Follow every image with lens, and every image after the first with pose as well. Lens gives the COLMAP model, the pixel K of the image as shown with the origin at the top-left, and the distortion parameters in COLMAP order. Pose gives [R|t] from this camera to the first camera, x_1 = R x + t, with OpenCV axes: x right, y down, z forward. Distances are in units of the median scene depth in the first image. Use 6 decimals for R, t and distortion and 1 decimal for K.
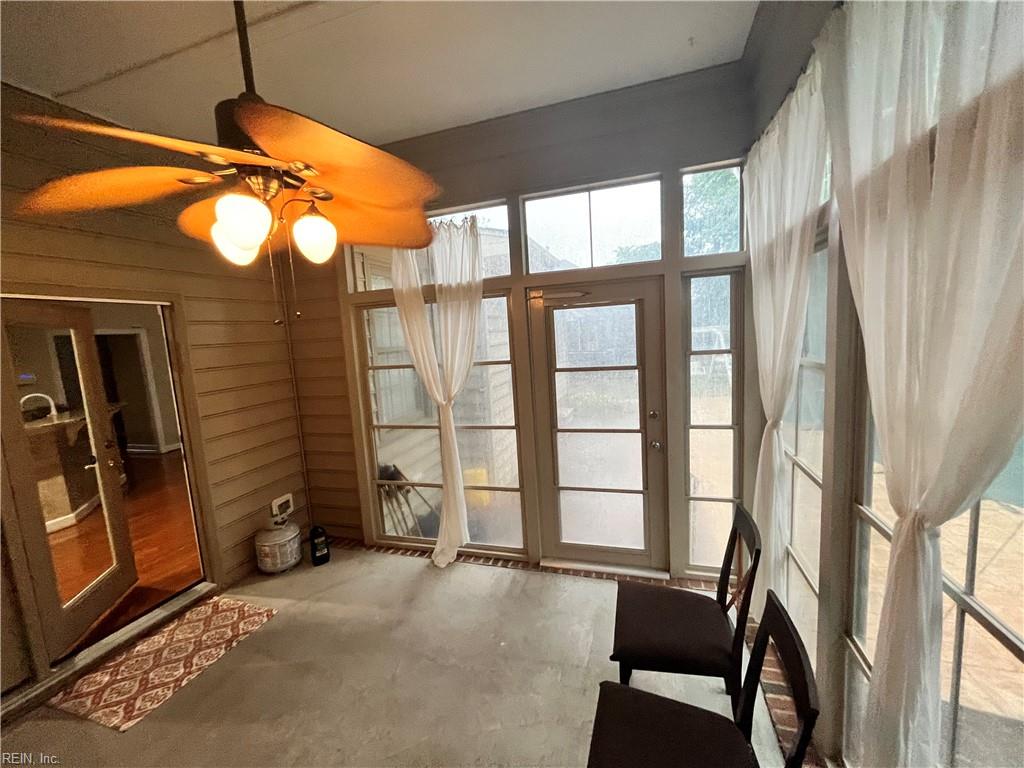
lens RADIAL K [[417.2, 0, 512.0], [0, 417.2, 384.0], [0, 0, 1]] dist [-0.000869, -0.000115]
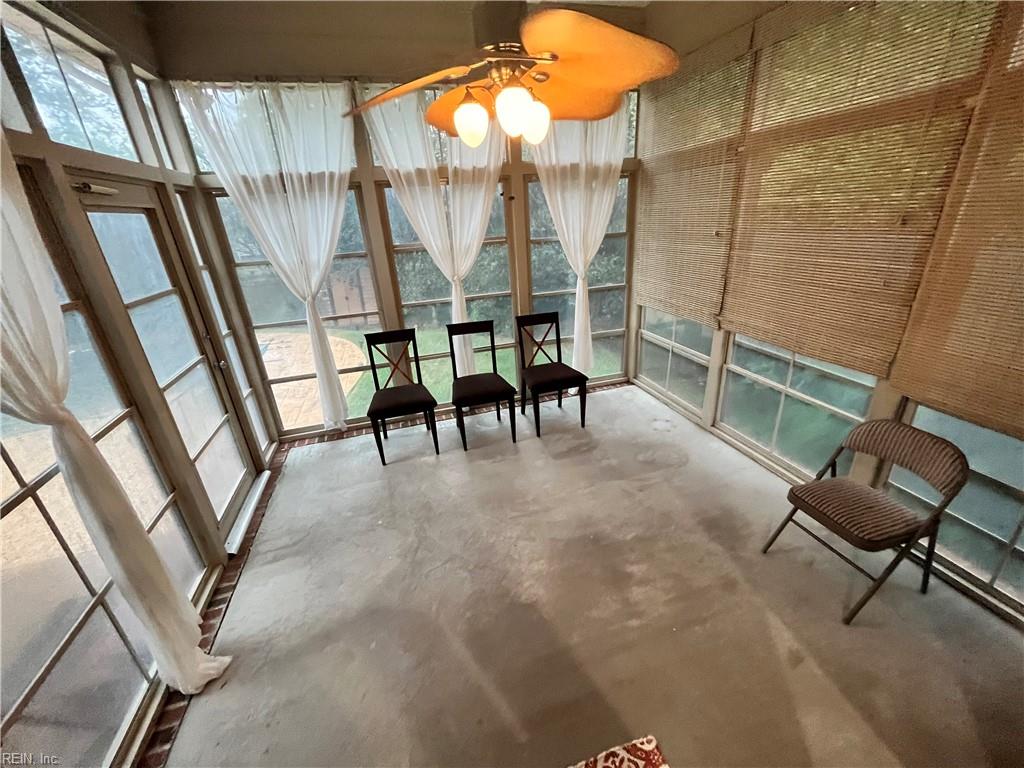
lens RADIAL K [[417.2, 0, 512.0], [0, 417.2, 384.0], [0, 0, 1]] dist [-0.000869, -0.000115]
pose [[-0.554401, -0.222981, 0.801822, -1.011080], [0.195659, 0.901516, 0.385989, -0.071932], [-0.808923, 0.370876, -0.456173, 1.060334]]
